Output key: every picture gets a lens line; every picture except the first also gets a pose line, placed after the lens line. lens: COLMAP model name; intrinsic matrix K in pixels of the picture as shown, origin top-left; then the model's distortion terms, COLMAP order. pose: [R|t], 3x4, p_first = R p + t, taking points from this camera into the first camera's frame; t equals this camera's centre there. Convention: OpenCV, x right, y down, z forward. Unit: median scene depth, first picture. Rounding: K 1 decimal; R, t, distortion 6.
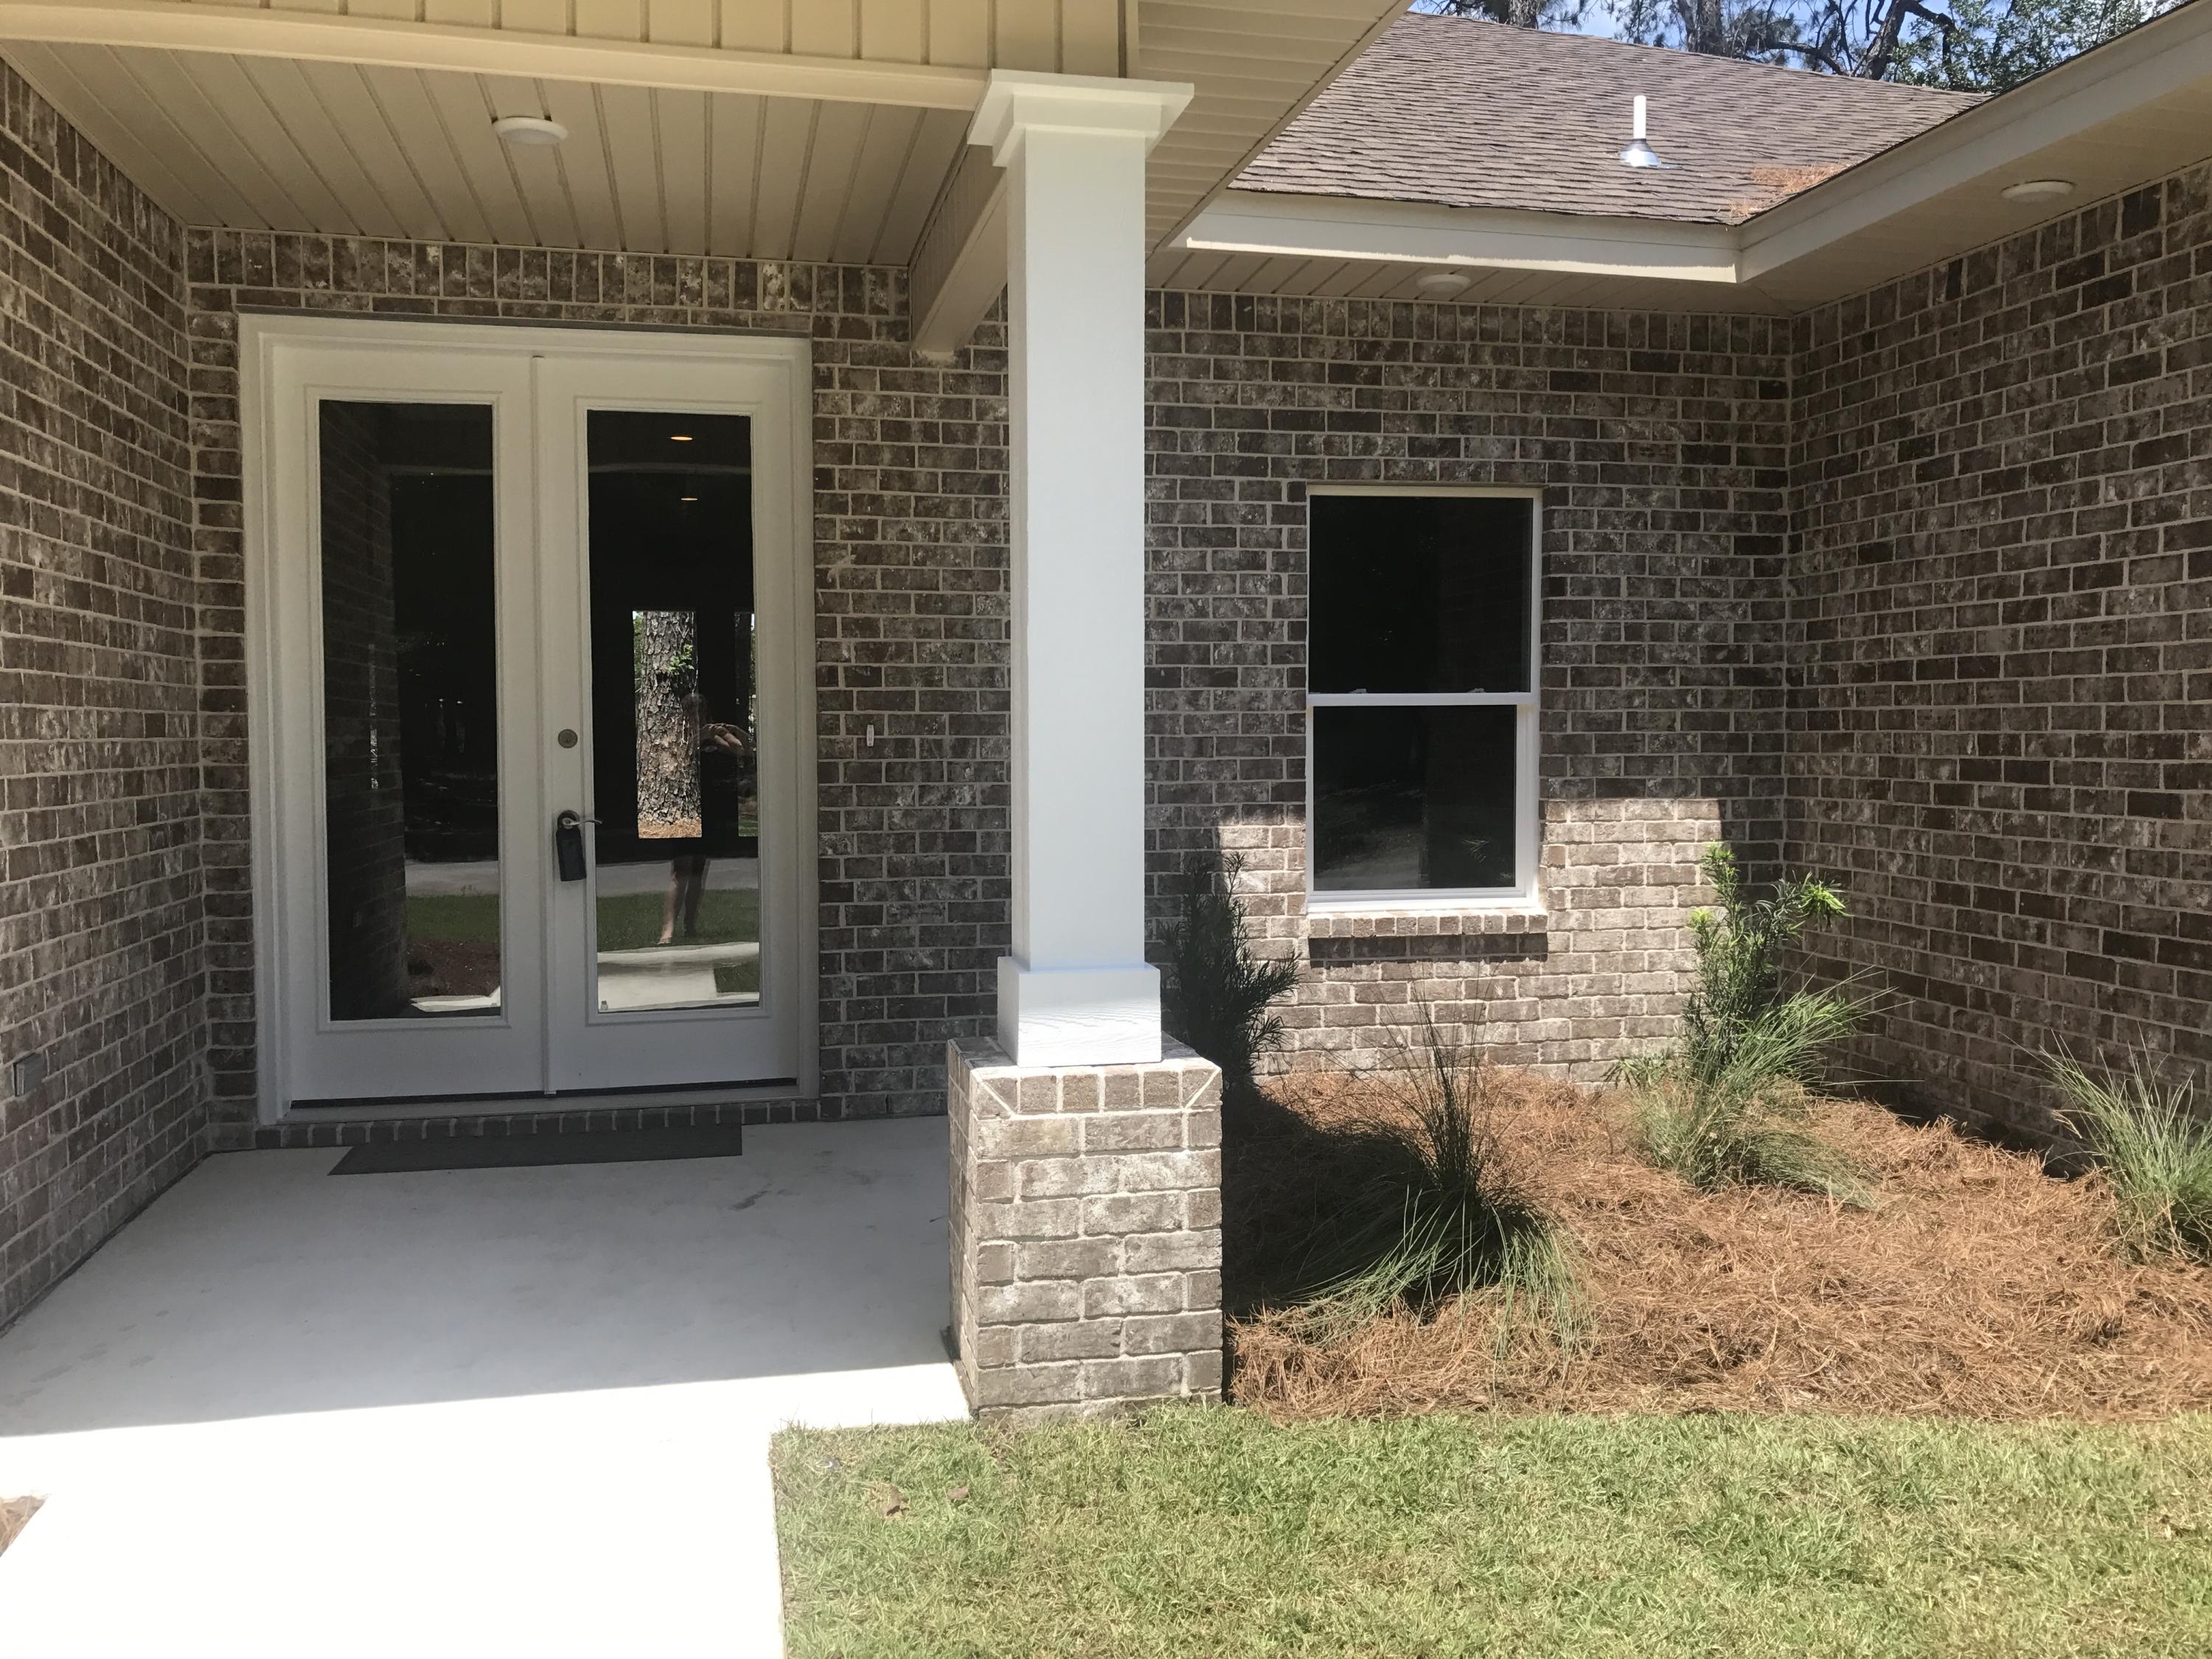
lens RADIAL K [[1810.3, 0, 1100.8], [0, 1810.3, 825.4], [0, 0, 1]] dist [0.077657, -0.099473]
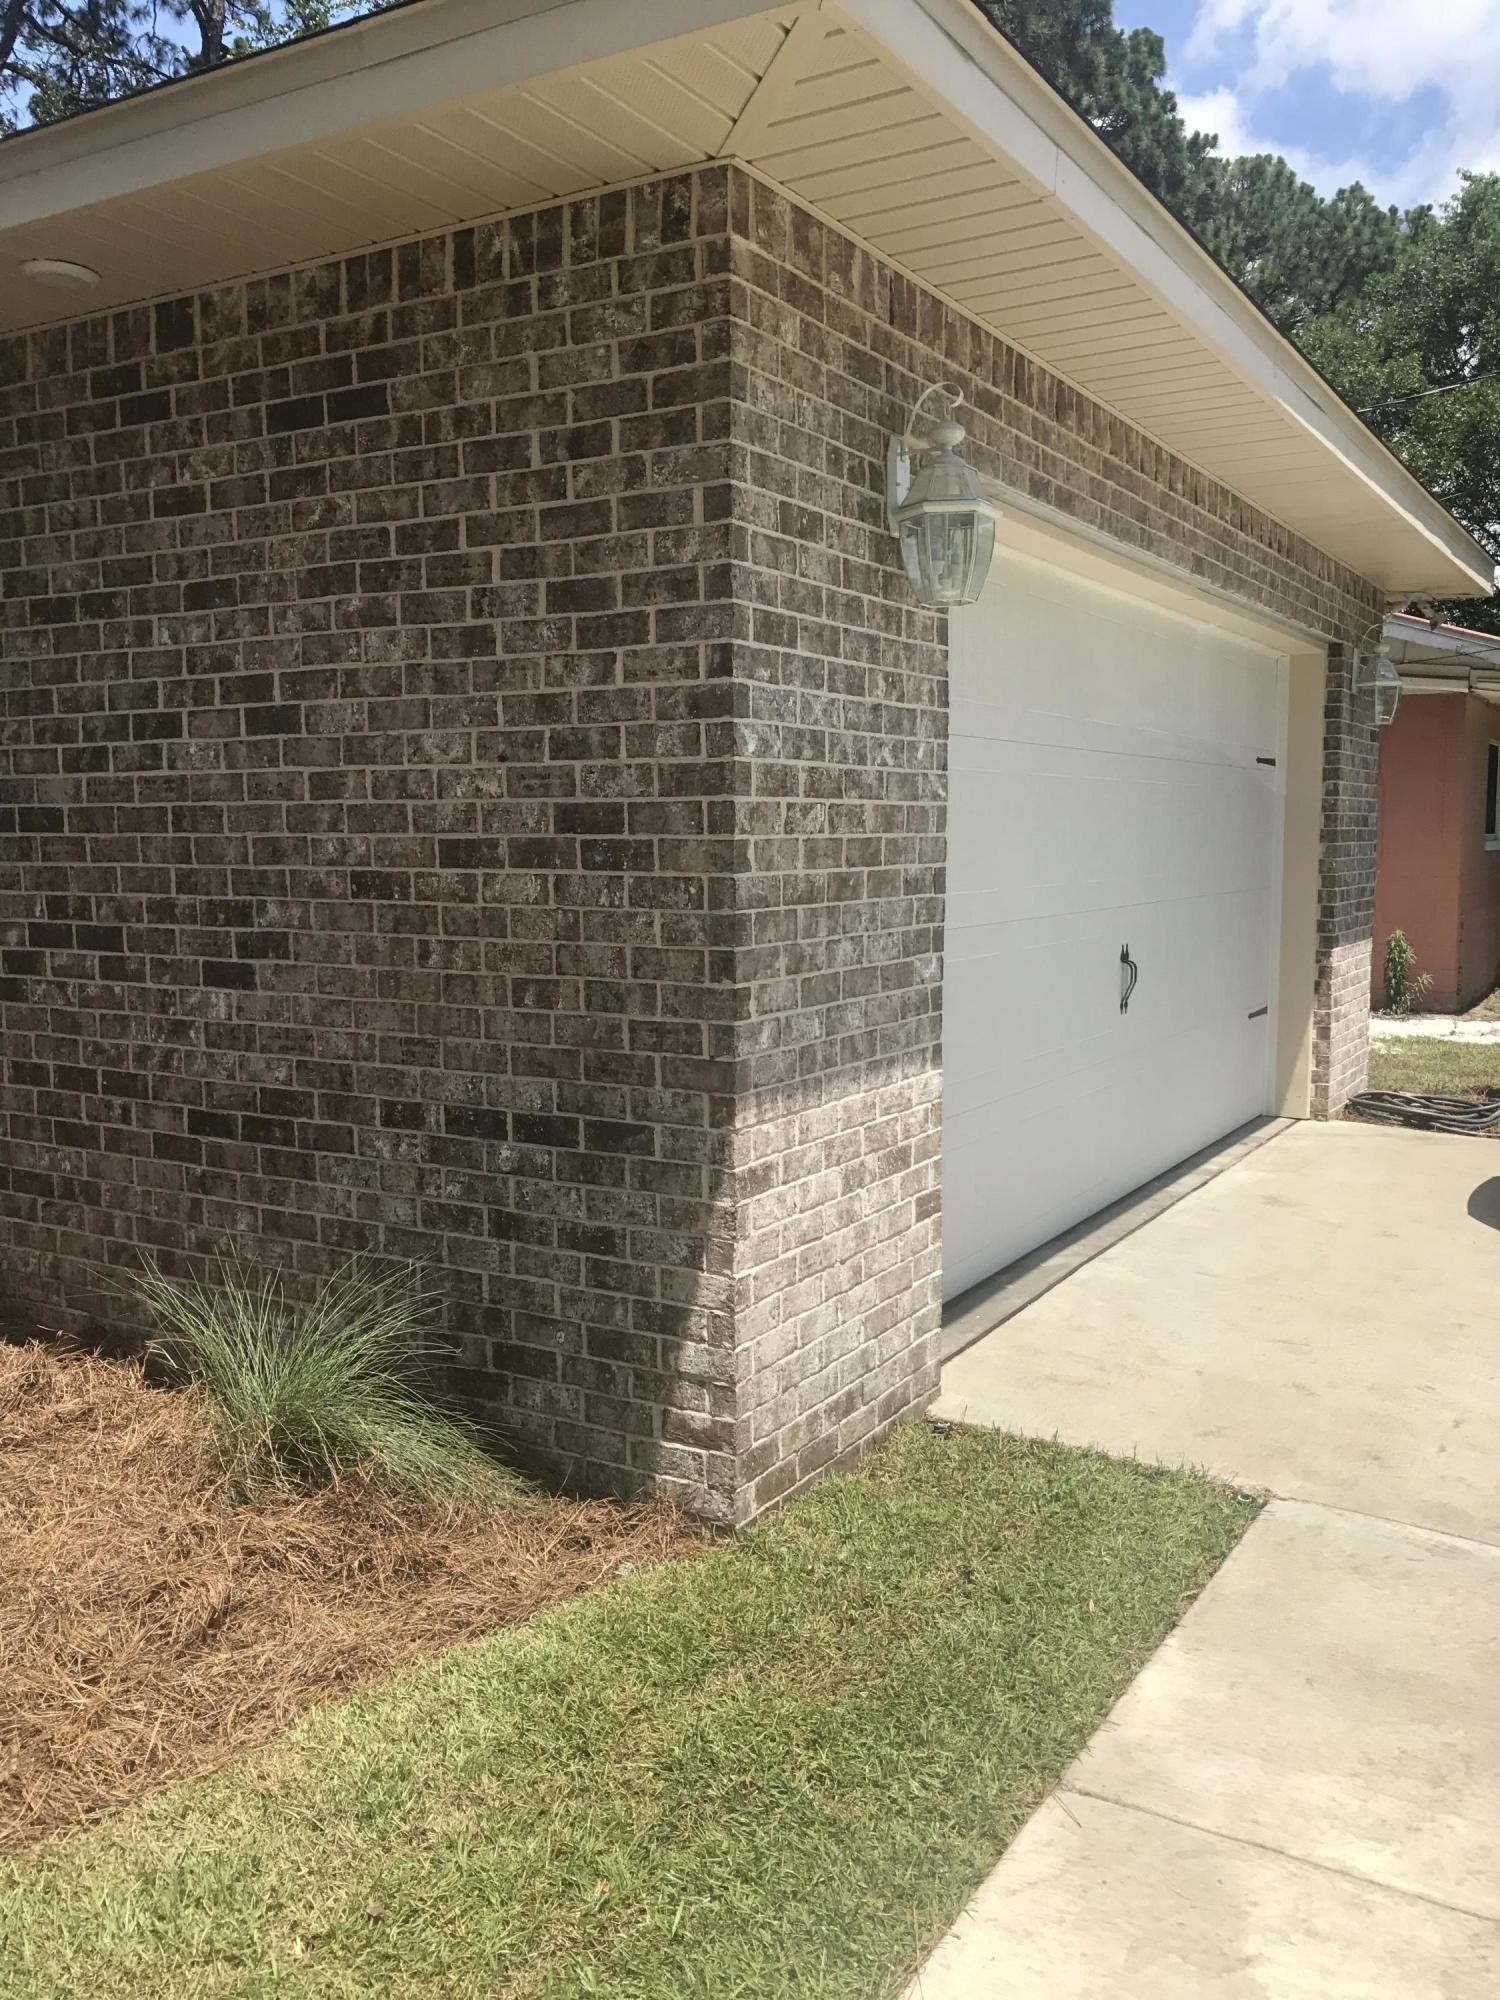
lens RADIAL K [[1647.5, 0, 750.0], [0, 1647.5, 1000.0], [0, 0, 1]] dist [0.004795, 0.001019]
pose [[0.676882, -0.077551, 0.731995, 0.130470], [0.038747, 0.996810, 0.069777, -0.045611], [-0.735071, -0.018868, 0.677728, 0.222961]]
